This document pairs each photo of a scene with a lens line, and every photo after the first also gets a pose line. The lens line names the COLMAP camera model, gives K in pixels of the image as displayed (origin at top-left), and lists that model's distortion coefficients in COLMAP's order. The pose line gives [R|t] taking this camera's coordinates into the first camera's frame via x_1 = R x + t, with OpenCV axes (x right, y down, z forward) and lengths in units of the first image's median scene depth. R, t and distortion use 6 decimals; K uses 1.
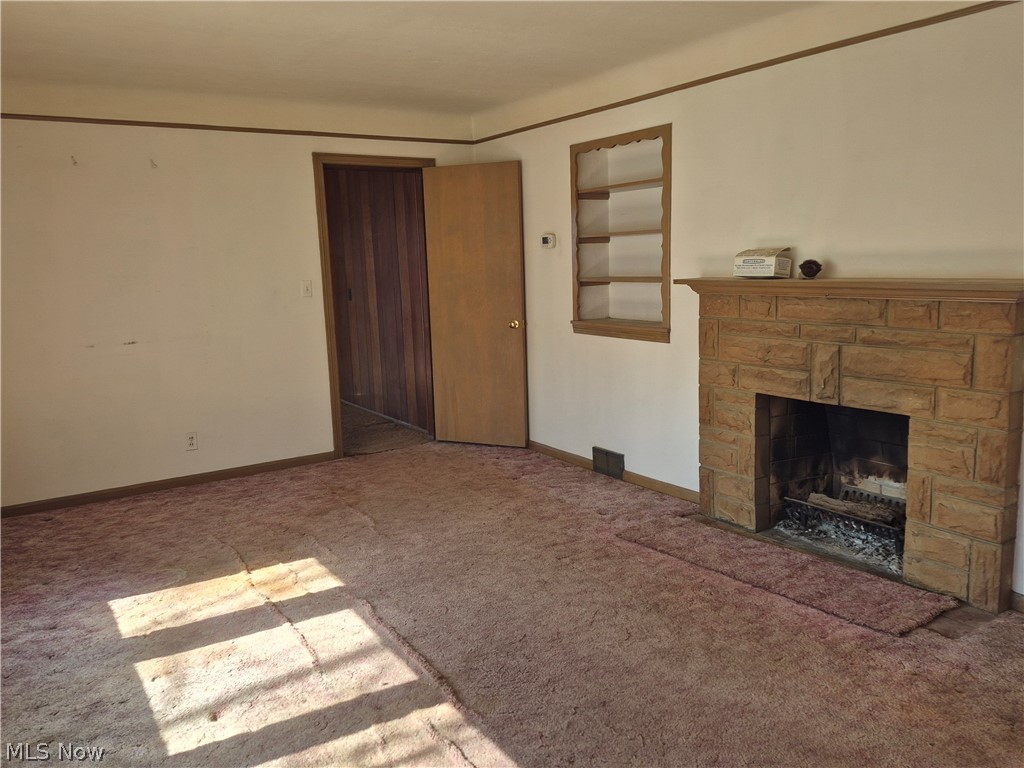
lens RADIAL K [[810.6, 0, 512.0], [0, 810.6, 384.0], [0, 0, 1]] dist [0.113156, -0.139102]
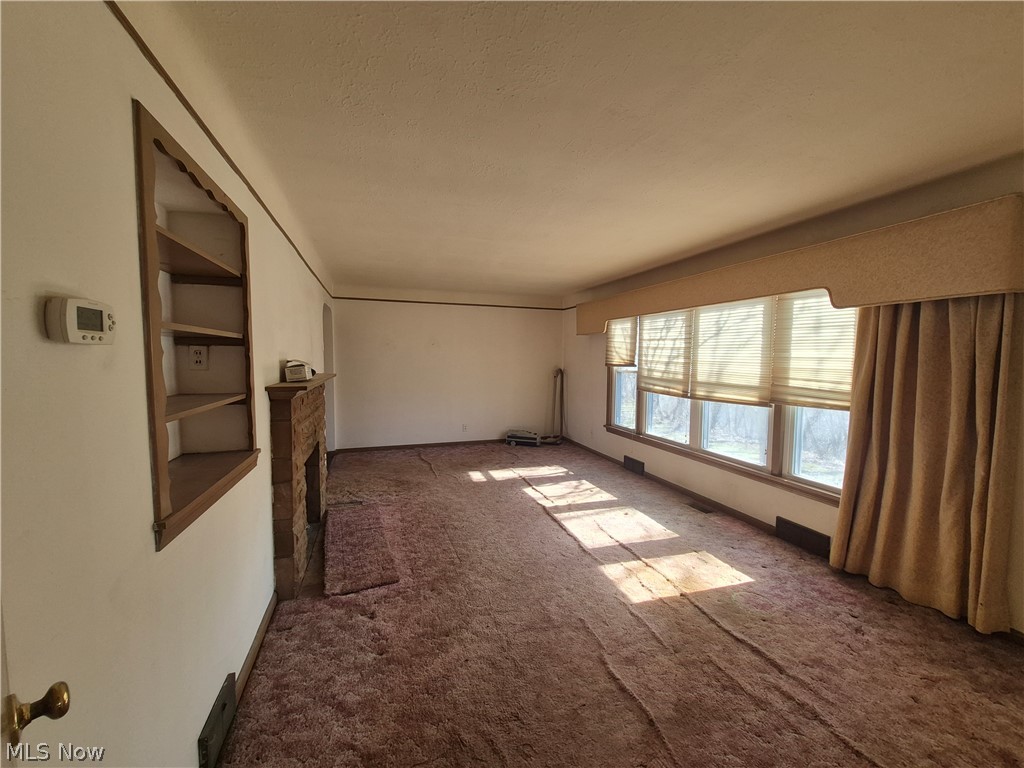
lens RADIAL K [[398.1, 0, 514.3], [0, 398.1, 381.8], [0, 0, 1]] dist [-0.000213, 0.000043]
pose [[-0.972998, 0.002682, 0.230798, -0.233736], [0.052300, 0.976487, 0.209137, -0.289925], [-0.224810, 0.215561, -0.950260, 1.816449]]
